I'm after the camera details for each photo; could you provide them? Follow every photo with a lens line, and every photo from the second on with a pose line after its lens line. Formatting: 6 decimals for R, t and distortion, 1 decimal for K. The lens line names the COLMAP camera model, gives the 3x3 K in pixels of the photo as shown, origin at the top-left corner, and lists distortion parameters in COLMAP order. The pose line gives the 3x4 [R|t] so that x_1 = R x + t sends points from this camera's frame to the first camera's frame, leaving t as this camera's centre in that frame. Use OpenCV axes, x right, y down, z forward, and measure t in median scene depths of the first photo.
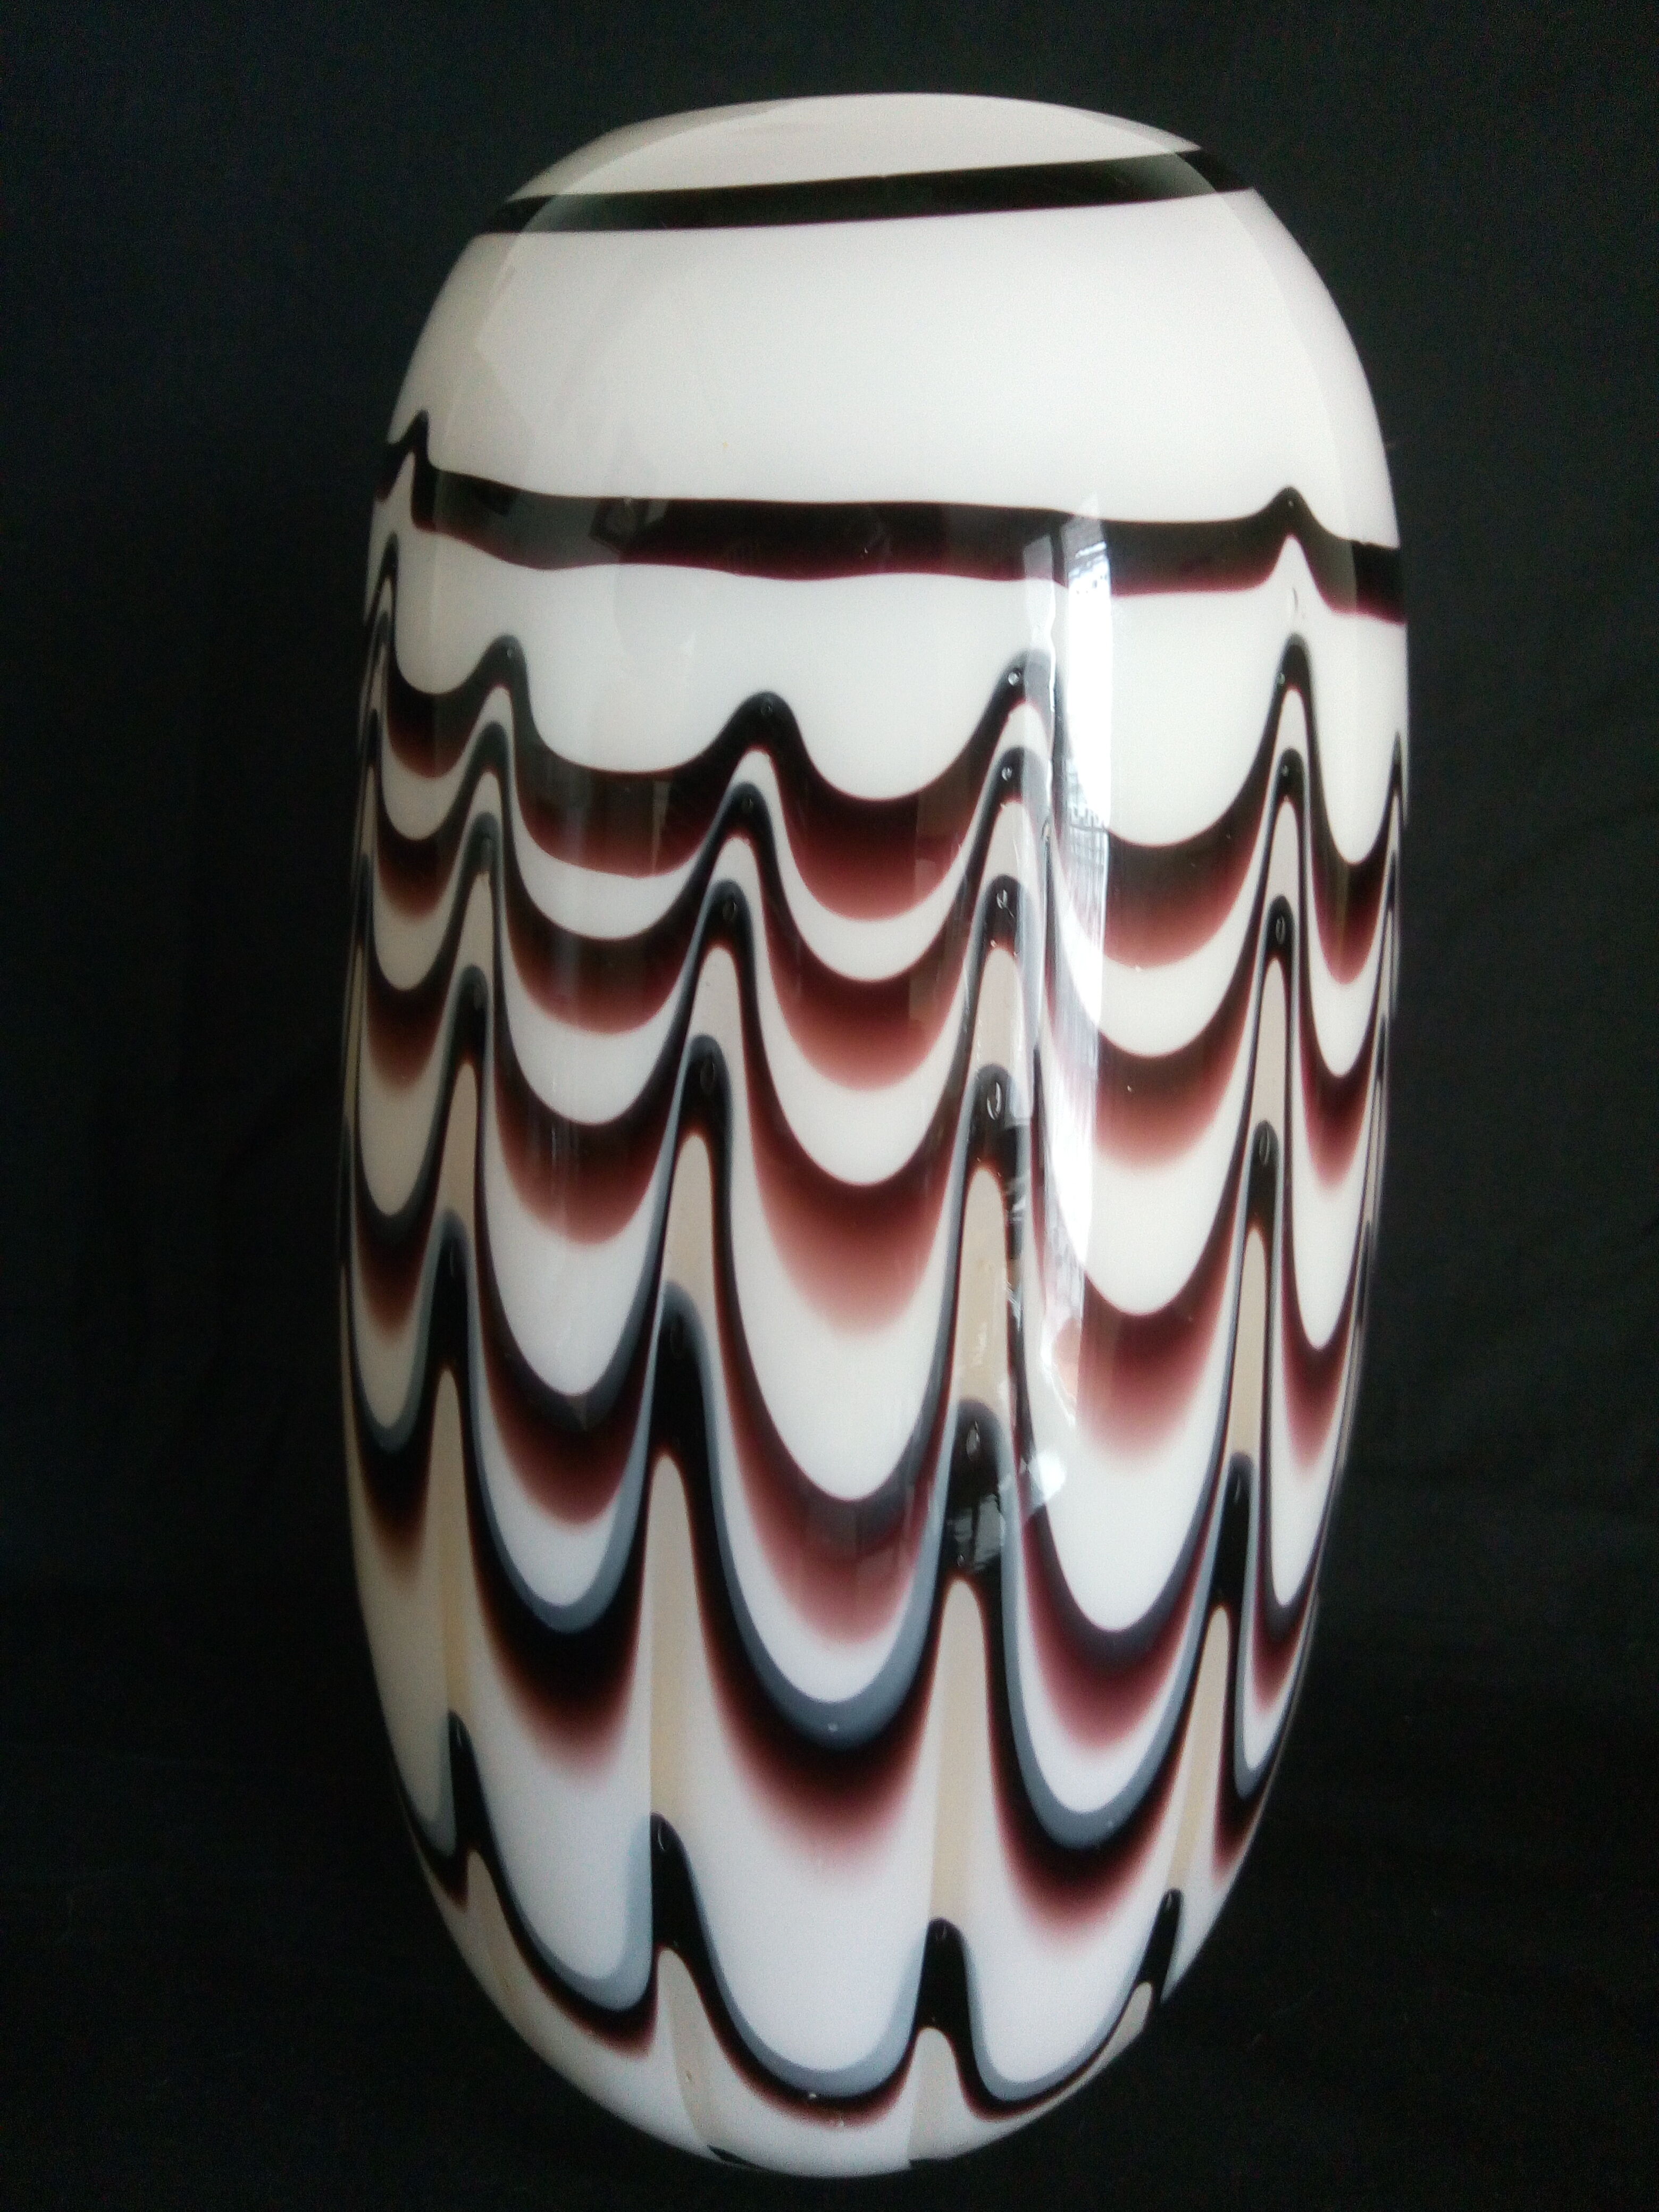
lens RADIAL K [[1729.6, 0, 829.5], [0, 1729.6, 1106.0], [0, 0, 1]] dist [0.011159, -0.014780]
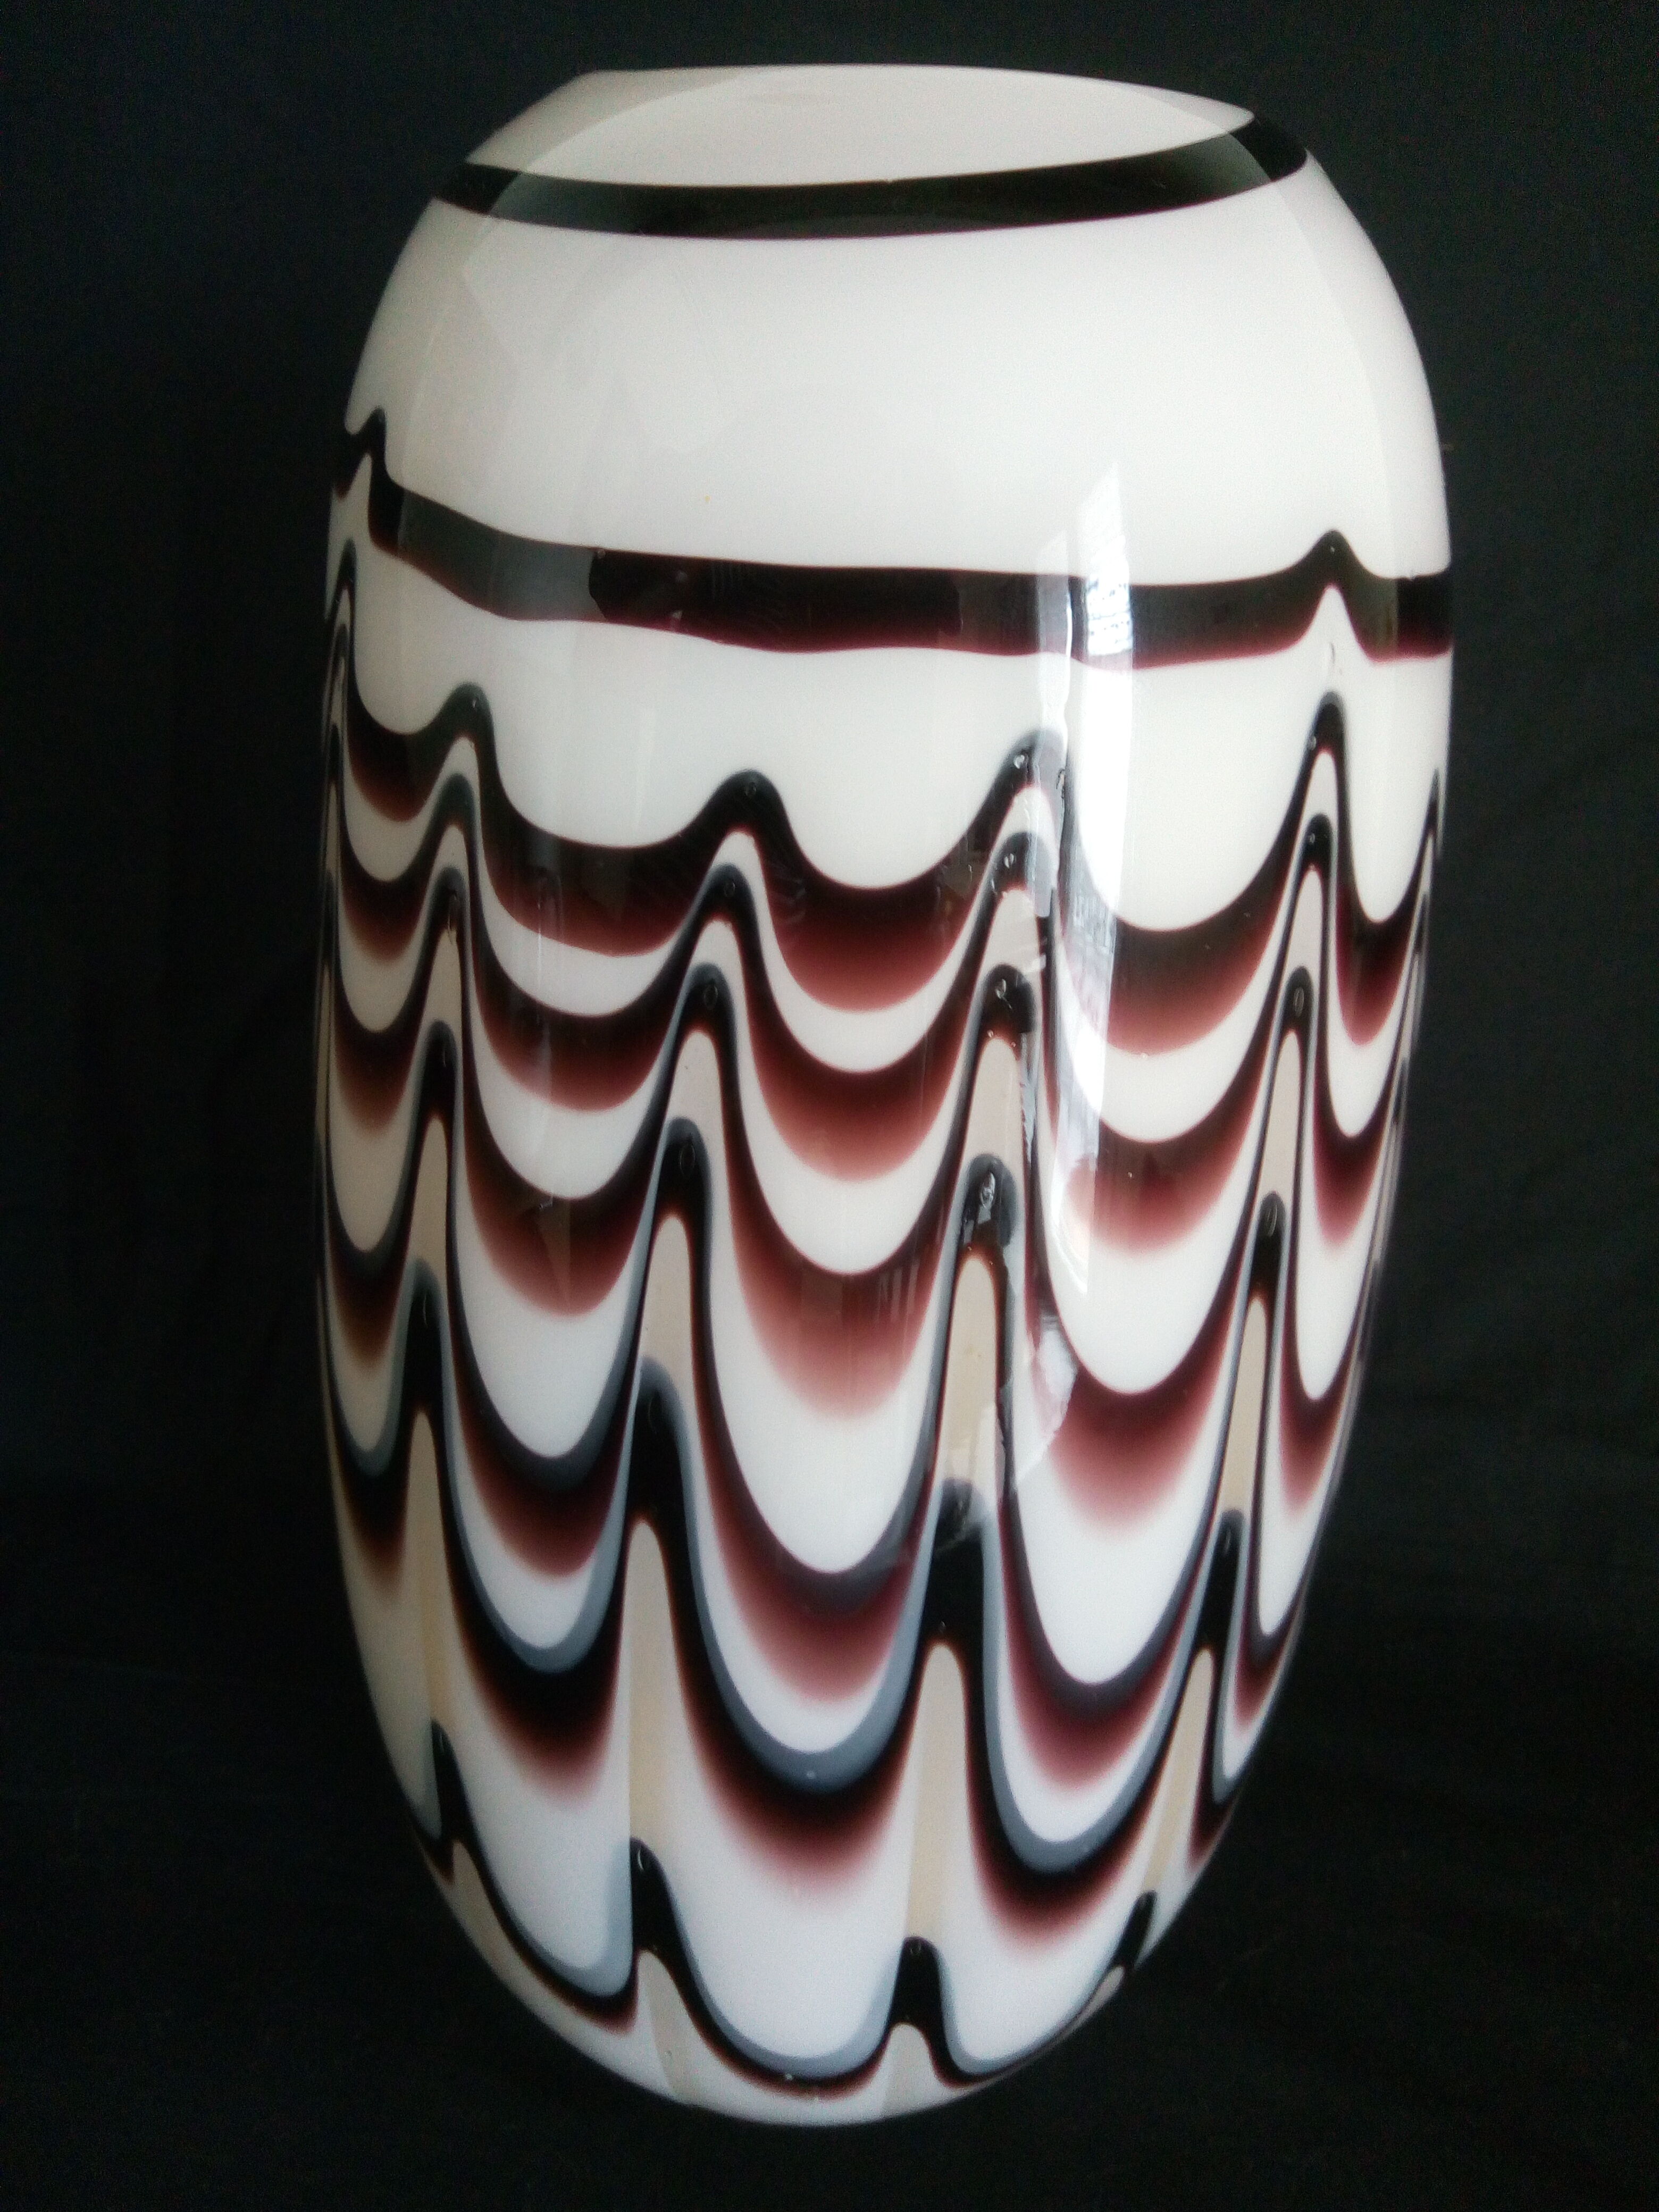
lens RADIAL K [[1729.3, 0, 829.5], [0, 1729.3, 1106.0], [0, 0, 1]] dist [-0.000367, 0.006286]
pose [[0.999827, 0.017822, -0.005348, 0.011756], [-0.017042, 0.992469, 0.121303, -0.151513], [0.007470, -0.121190, 0.992601, 0.058661]]
